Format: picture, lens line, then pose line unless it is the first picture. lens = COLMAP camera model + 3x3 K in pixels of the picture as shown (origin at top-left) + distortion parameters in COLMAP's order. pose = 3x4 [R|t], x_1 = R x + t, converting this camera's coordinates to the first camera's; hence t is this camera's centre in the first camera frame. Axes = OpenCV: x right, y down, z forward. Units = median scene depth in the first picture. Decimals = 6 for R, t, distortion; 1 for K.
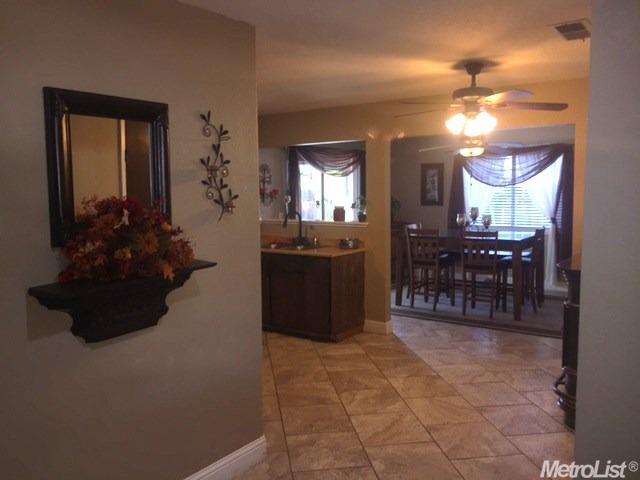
lens RADIAL K [[552.6, 0, 324.3], [0, 552.6, 239.8], [0, 0, 1]] dist [0.048384, -0.046827]
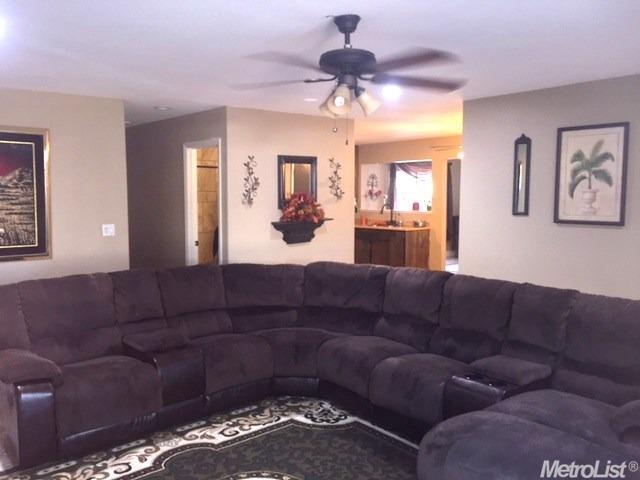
lens RADIAL K [[552.6, 0, 318.0], [0, 552.6, 239.3], [0, 0, 1]] dist [0.048384, -0.046827]
pose [[0.967798, 0.027199, -0.250254, 0.161741], [-0.028363, 0.999597, -0.001044, 0.061268], [0.250125, 0.008108, 0.968180, -0.638037]]
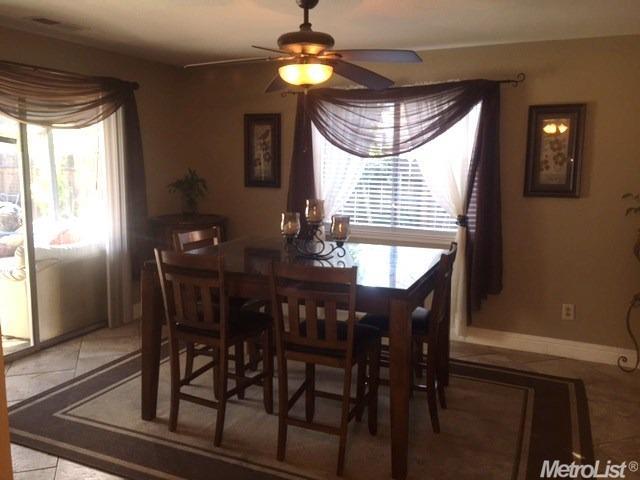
lens RADIAL K [[552.6, 0, 319.3], [0, 552.6, 238.8], [0, 0, 1]] dist [0.048384, -0.046827]
pose [[0.981983, -0.003776, 0.188932, 0.189738], [-0.006136, 0.998636, 0.051853, -0.050813], [-0.188870, -0.052078, 0.980620, 0.551993]]
